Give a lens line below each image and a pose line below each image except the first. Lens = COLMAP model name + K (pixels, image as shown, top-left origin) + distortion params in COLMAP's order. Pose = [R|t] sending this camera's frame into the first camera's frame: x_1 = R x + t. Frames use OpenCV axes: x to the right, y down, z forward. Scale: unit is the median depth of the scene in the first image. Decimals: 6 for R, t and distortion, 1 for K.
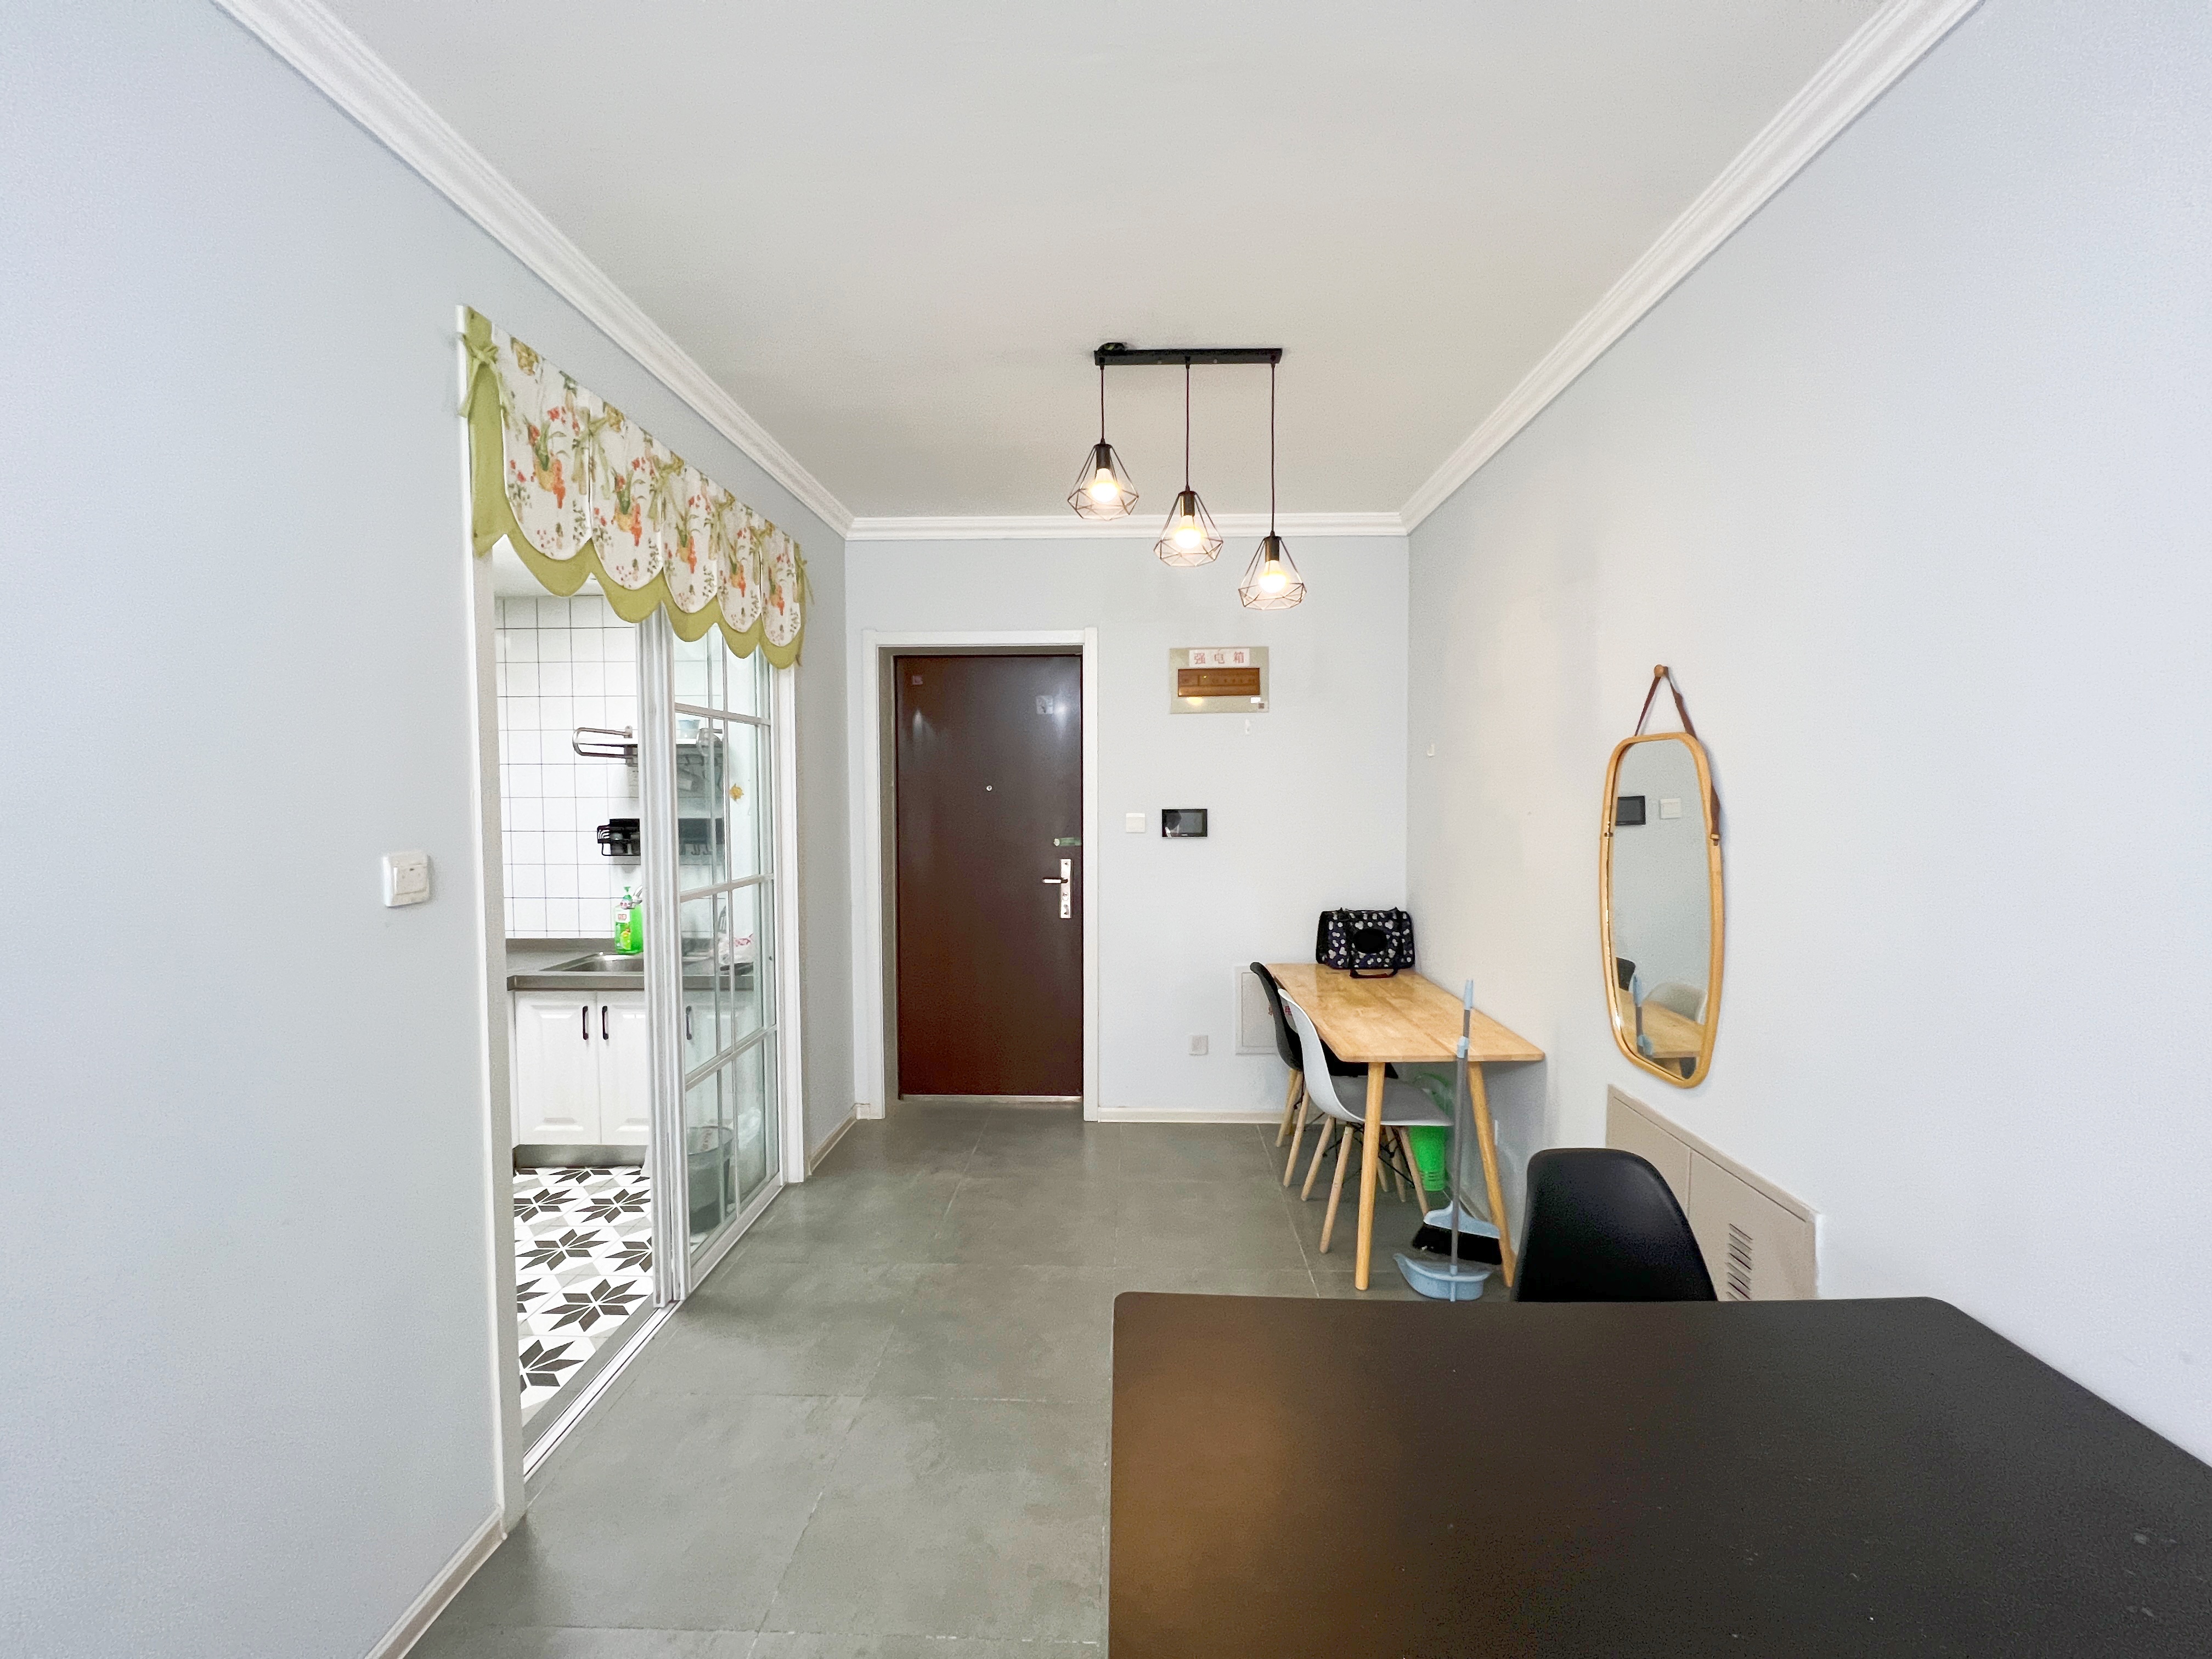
lens RADIAL K [[886.9, 0, 1109.8], [0, 886.9, 824.8], [0, 0, 1]] dist [0.011130, 0.000149]
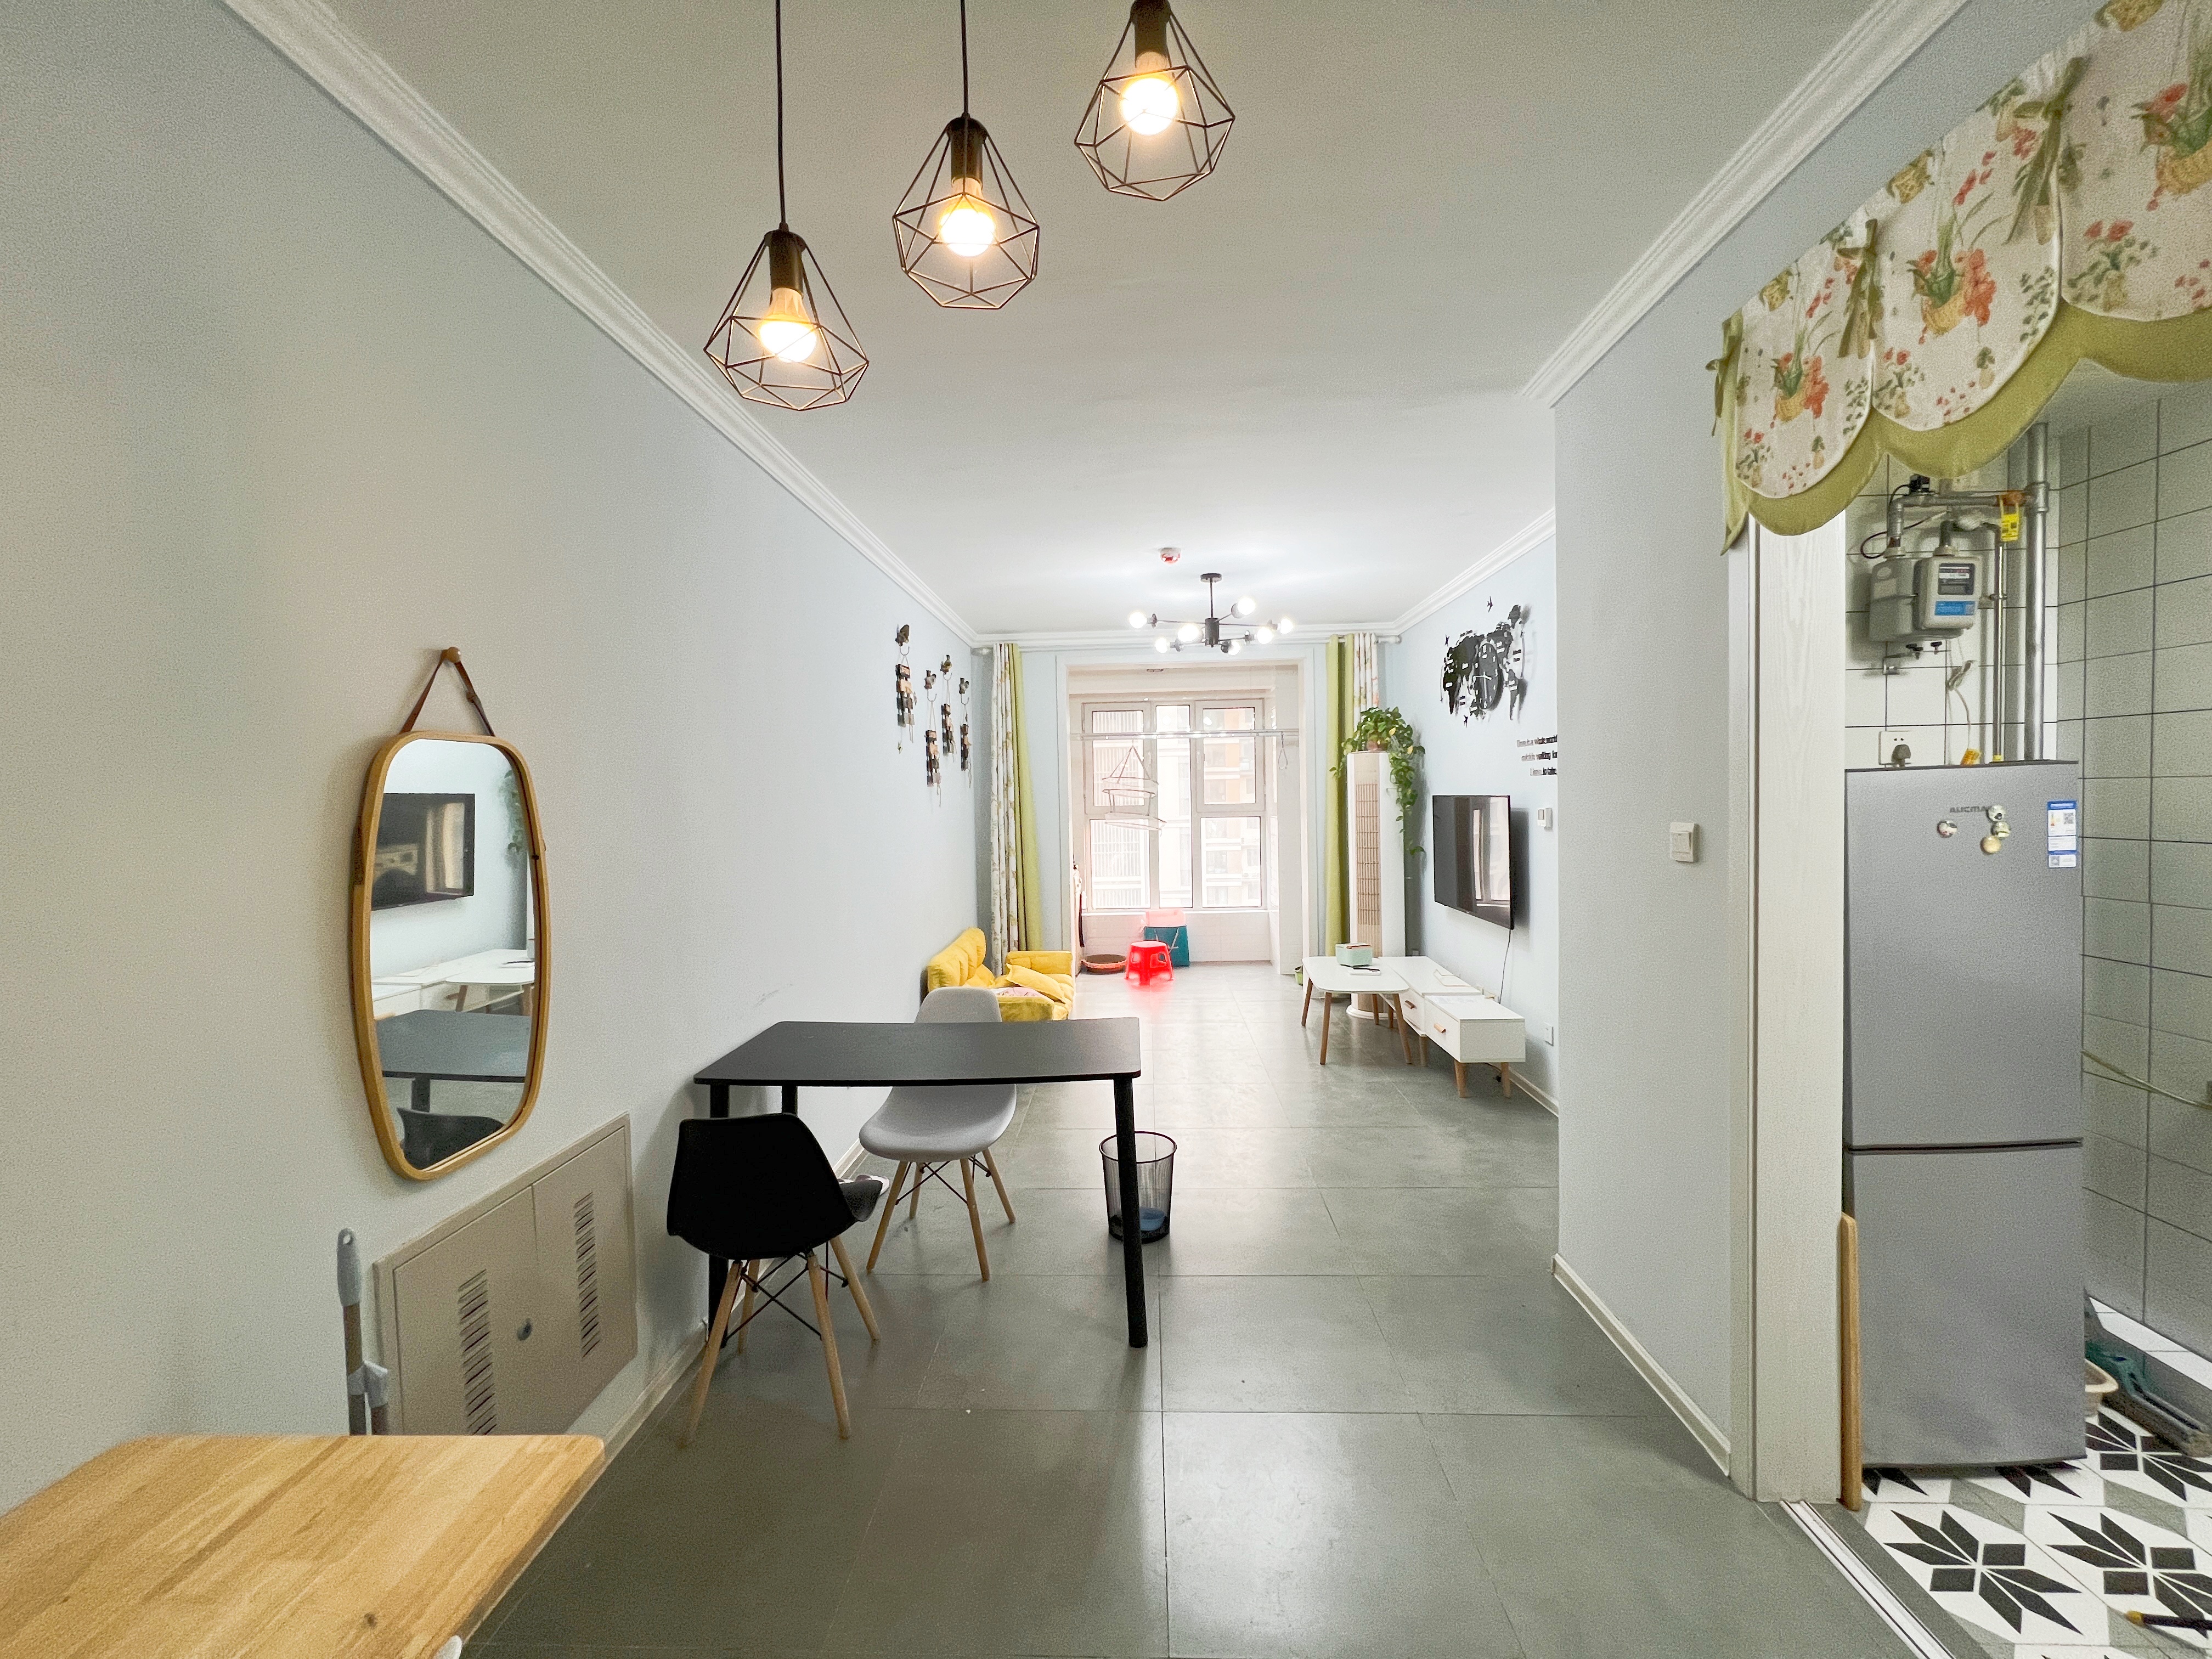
lens RADIAL K [[886.9, 0, 1108.9], [0, 886.9, 829.5], [0, 0, 1]] dist [0.011130, 0.000149]
pose [[-0.999651, 0.026386, -0.001622, 0.033580], [0.026208, 0.997196, 0.070101, -0.055584], [0.003467, 0.070034, -0.997539, 1.779918]]
